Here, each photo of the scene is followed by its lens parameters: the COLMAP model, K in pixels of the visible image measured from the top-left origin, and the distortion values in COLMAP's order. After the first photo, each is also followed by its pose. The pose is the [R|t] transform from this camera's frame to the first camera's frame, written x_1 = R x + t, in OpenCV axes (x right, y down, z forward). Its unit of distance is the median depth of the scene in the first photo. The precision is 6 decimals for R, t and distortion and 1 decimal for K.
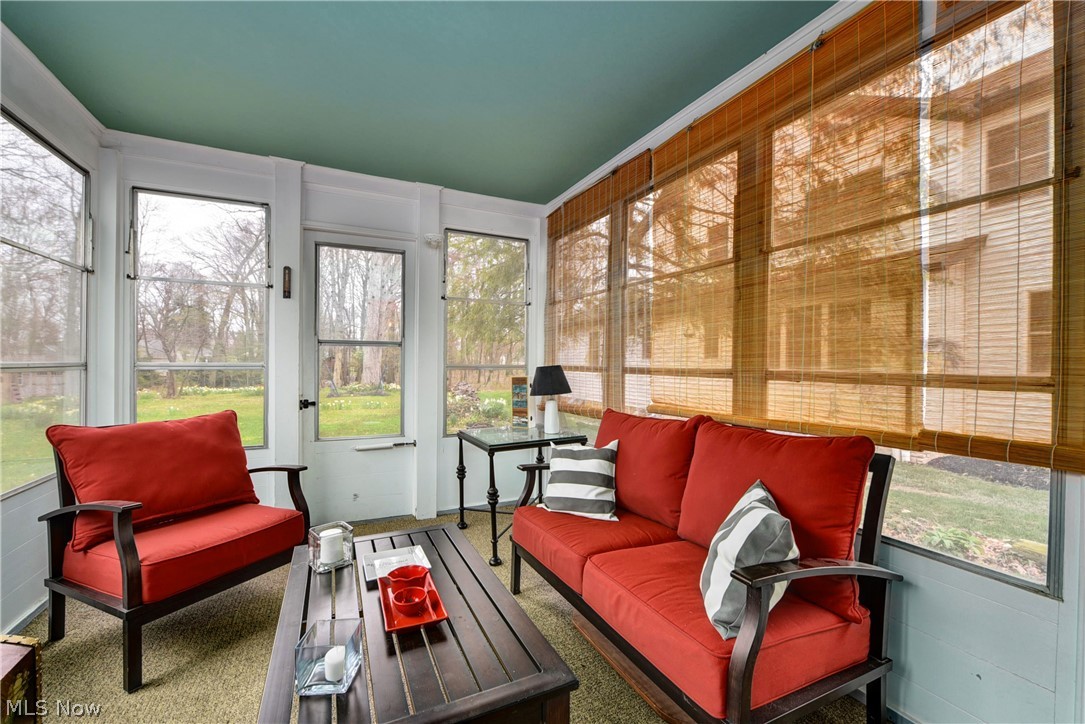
lens RADIAL K [[433.2, 0, 542.5], [0, 433.2, 362.0], [0, 0, 1]] dist [-0.009902, -0.000553]
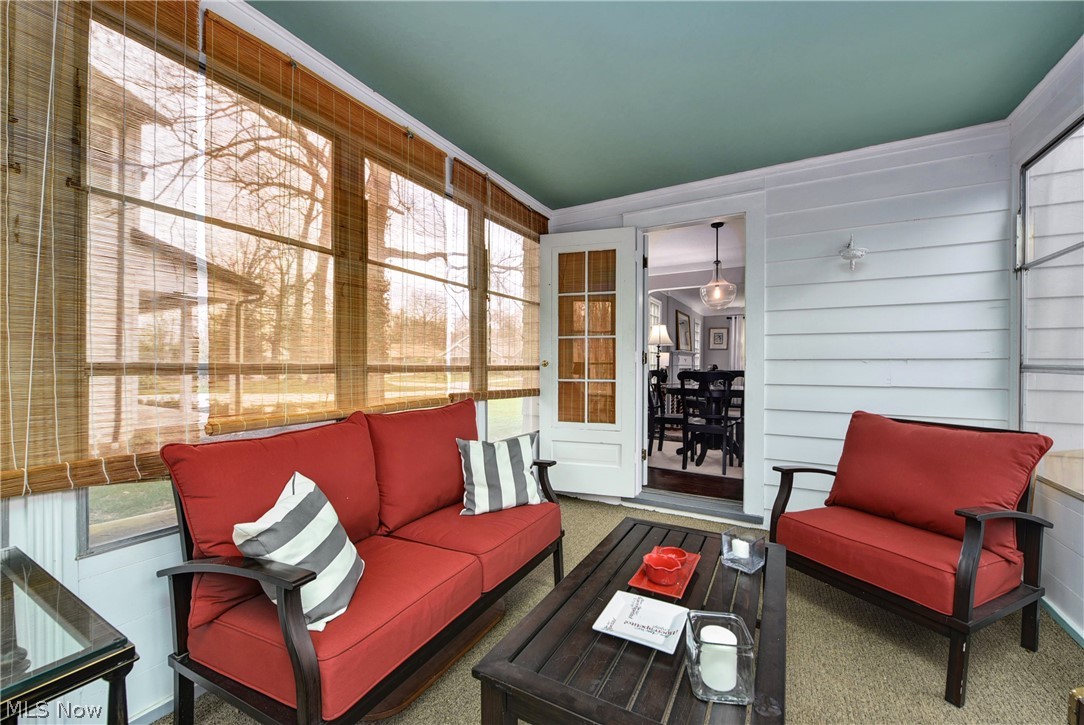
lens RADIAL K [[432.8, 0, 542.0], [0, 432.8, 362.5], [0, 0, 1]] dist [-0.009902, -0.000553]
pose [[-0.576330, -0.013463, 0.817106, -0.641377], [-0.015206, 0.999868, 0.005749, 0.000702], [-0.817076, -0.009112, -0.576458, 1.178152]]
